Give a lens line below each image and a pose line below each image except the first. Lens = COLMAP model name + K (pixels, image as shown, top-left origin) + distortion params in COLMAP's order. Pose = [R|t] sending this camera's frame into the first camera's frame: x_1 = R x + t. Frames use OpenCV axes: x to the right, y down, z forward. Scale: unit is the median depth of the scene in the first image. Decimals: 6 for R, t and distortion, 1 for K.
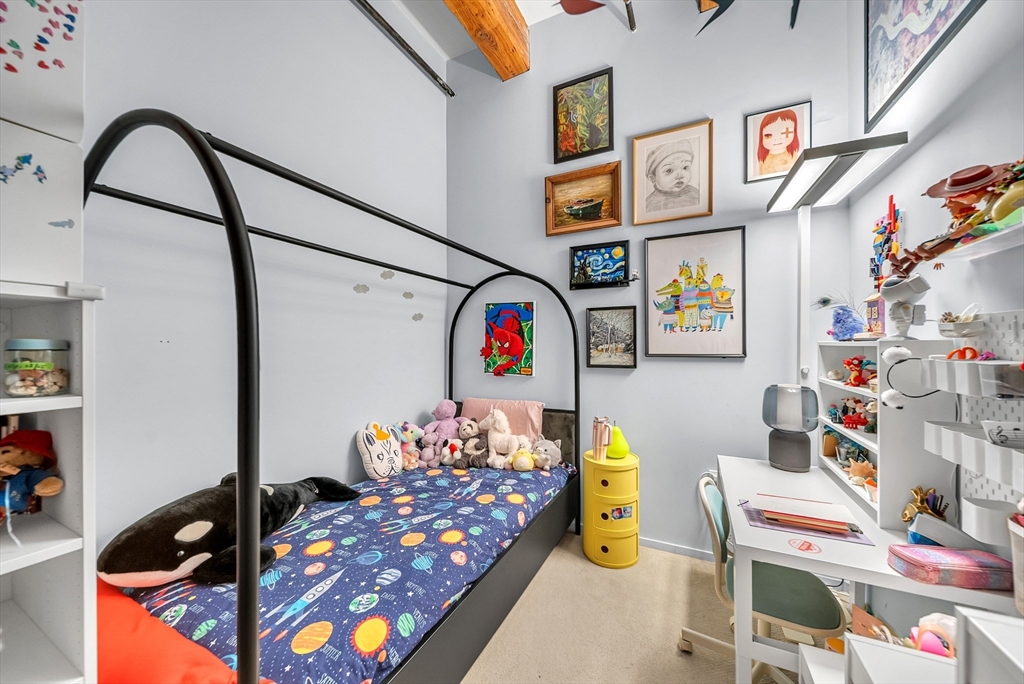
lens RADIAL K [[364.7, 0, 512.4], [0, 364.7, 343.6], [0, 0, 1]] dist [0.001274, 0.000003]
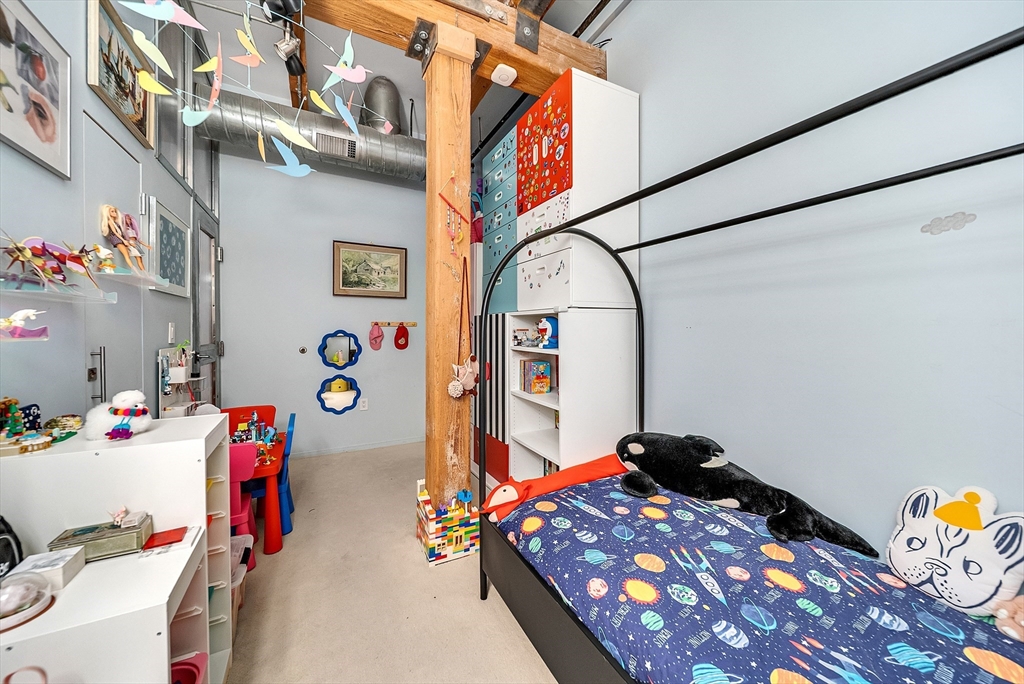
lens RADIAL K [[364.7, 0, 511.3], [0, 364.7, 333.6], [0, 0, 1]] dist [0.001274, 0.000003]
pose [[-0.586630, 0.017592, -0.809664, 0.585618], [0.011335, 0.999844, 0.013512, -0.009253], [0.809776, -0.001251, -0.586738, 1.225314]]
